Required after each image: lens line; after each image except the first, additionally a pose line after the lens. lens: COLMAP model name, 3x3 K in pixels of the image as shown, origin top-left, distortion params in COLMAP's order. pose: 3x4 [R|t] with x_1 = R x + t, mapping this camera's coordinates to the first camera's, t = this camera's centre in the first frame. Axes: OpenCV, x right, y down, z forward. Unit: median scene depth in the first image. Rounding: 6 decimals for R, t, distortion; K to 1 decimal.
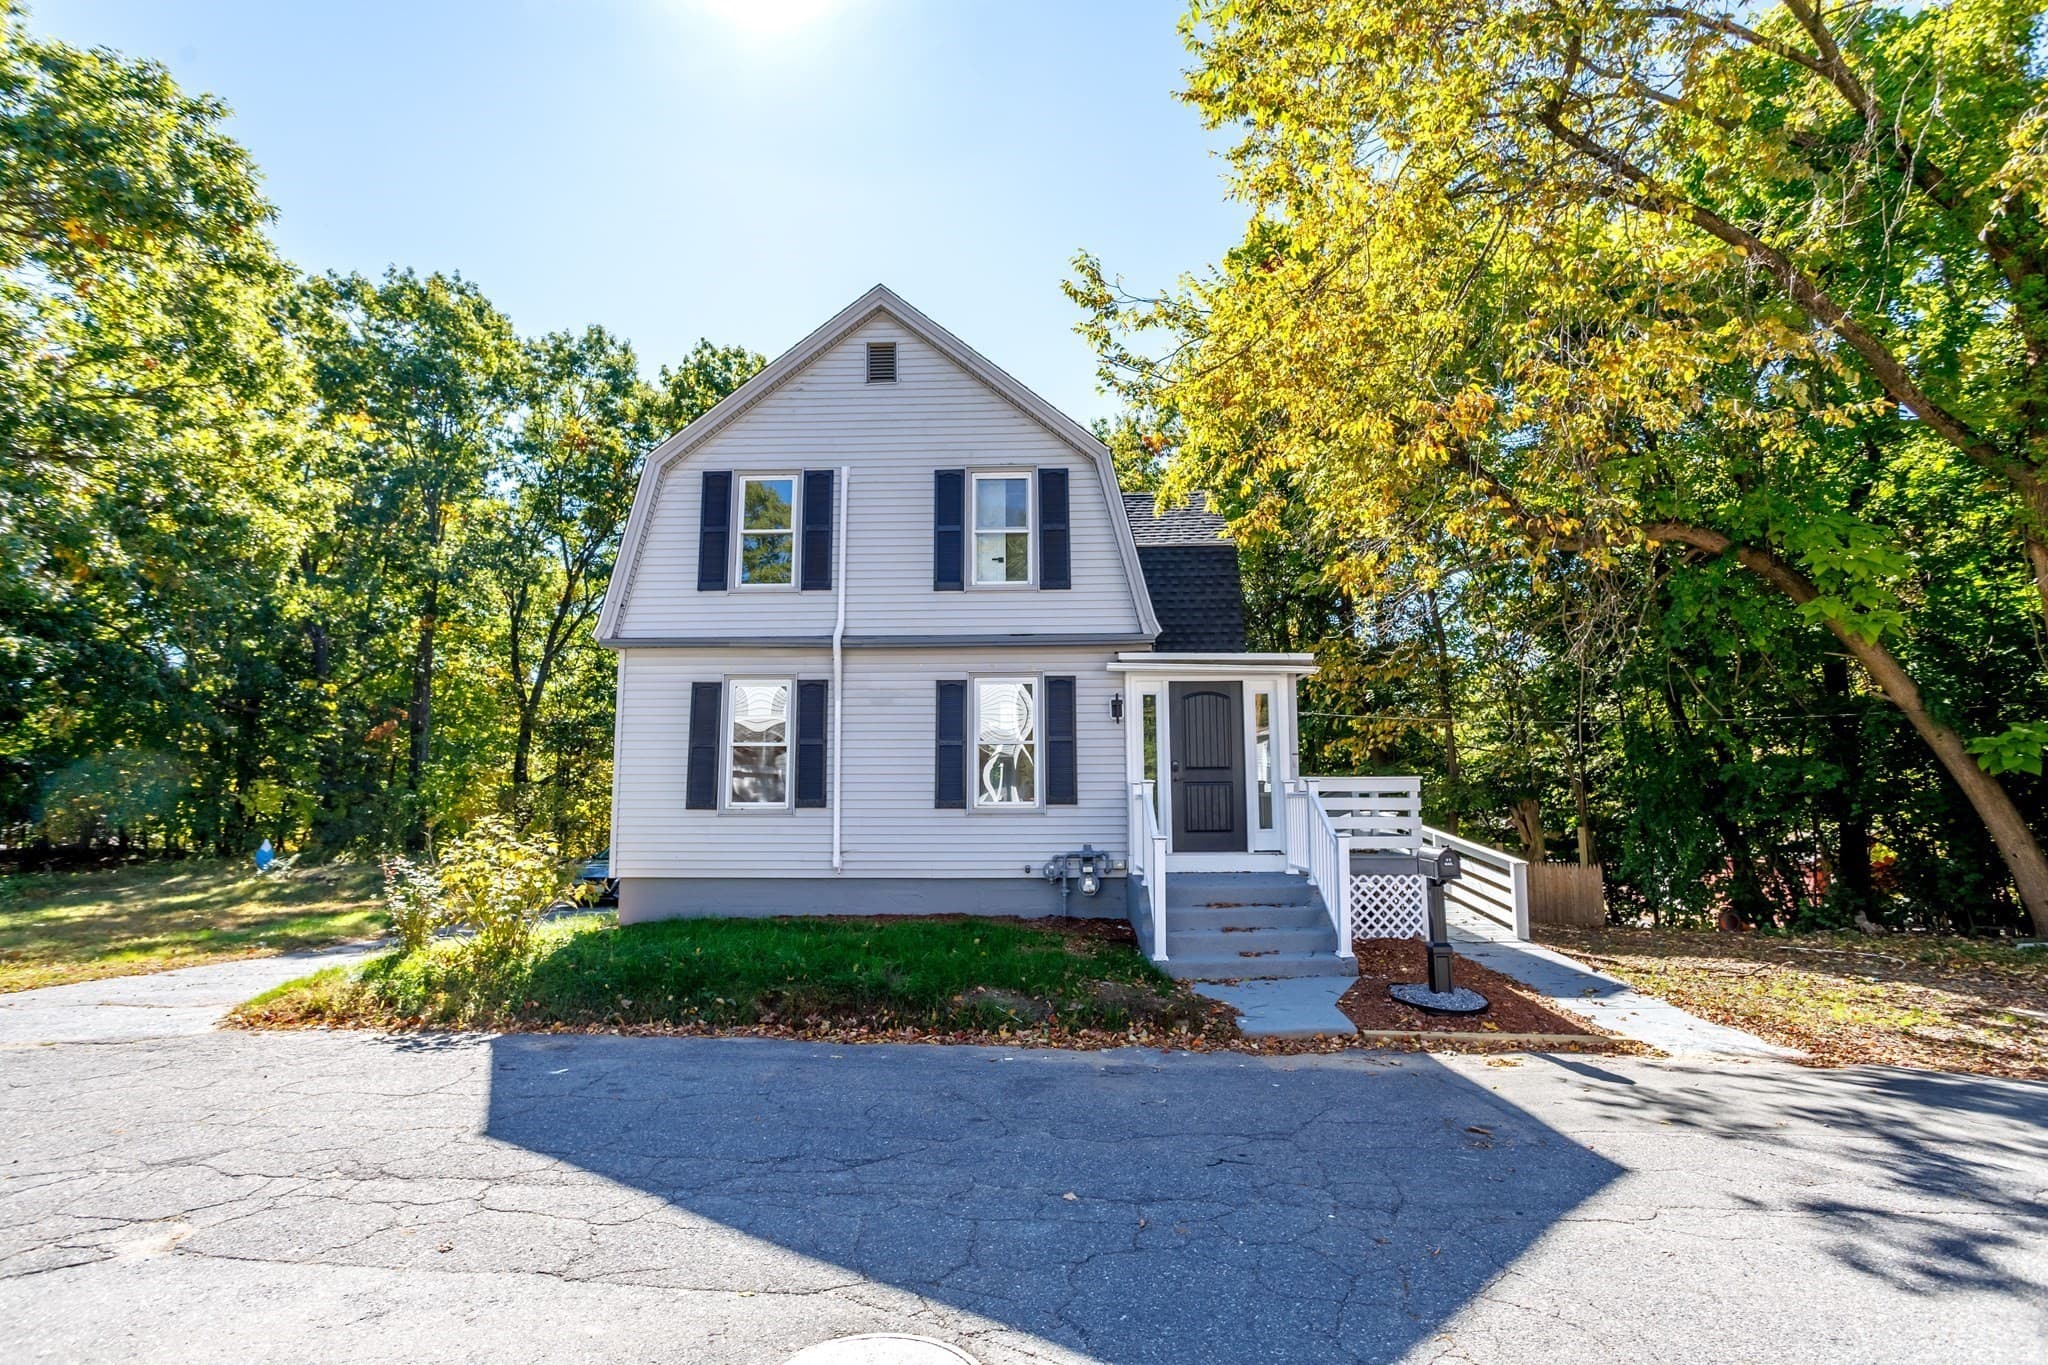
lens RADIAL K [[906.7, 0, 1027.8], [0, 906.7, 675.8], [0, 0, 1]] dist [-0.014916, 0.000167]
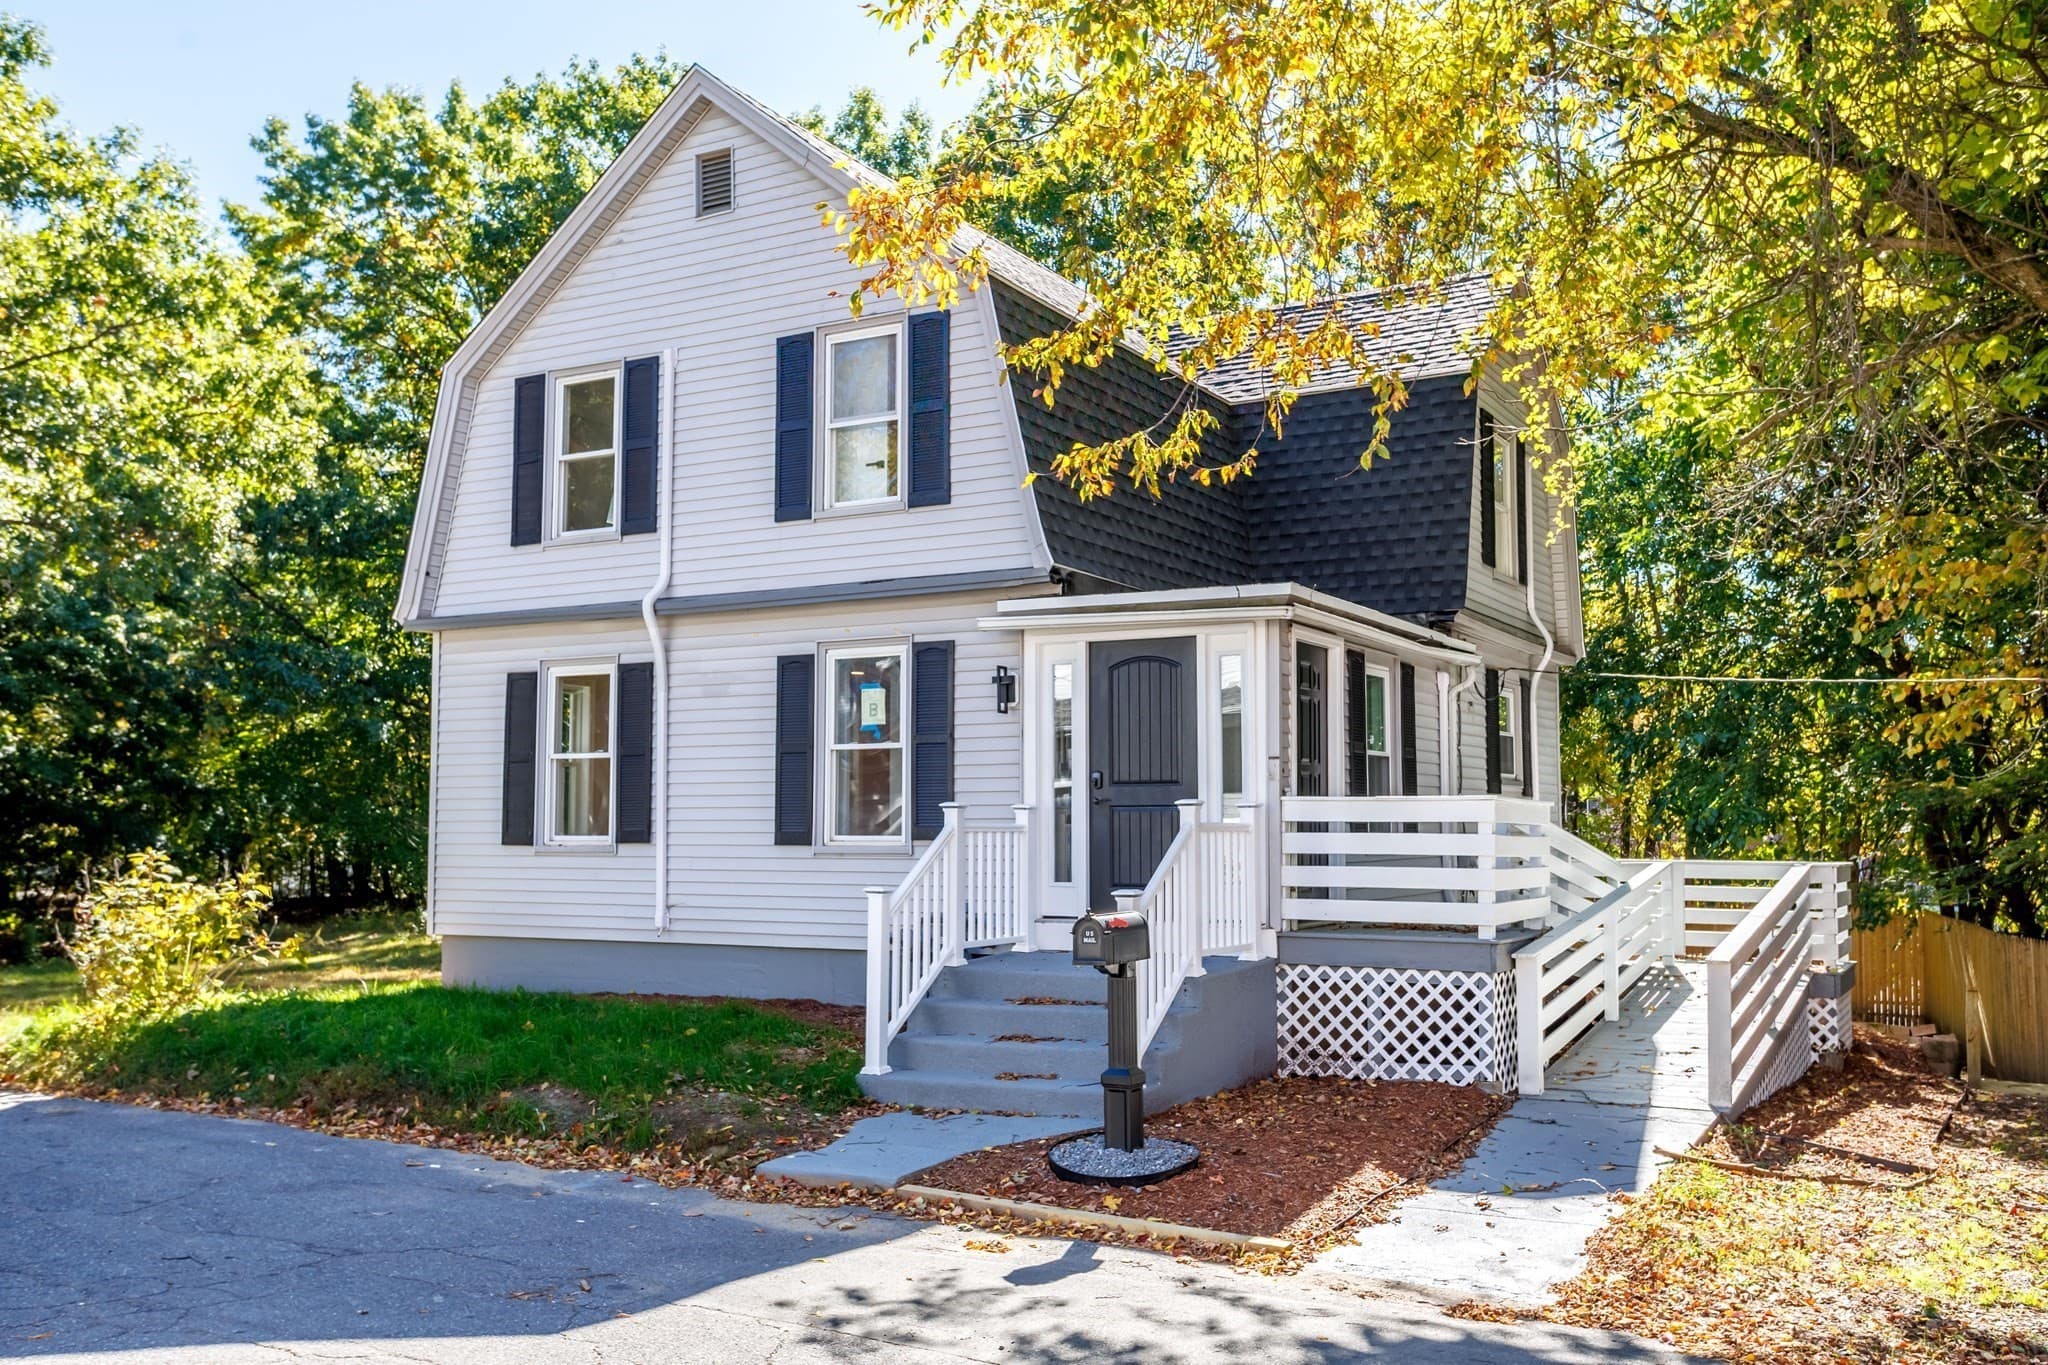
lens RADIAL K [[1637.9, 0, 1065.4], [0, 1637.9, 700.7], [0, 0, 1]] dist [0.030795, 0.004121]
pose [[0.899973, -0.030326, -0.434889, 0.623918], [0.054481, 0.997581, 0.043182, -0.003070], [0.432527, -0.062555, 0.899448, -0.004661]]
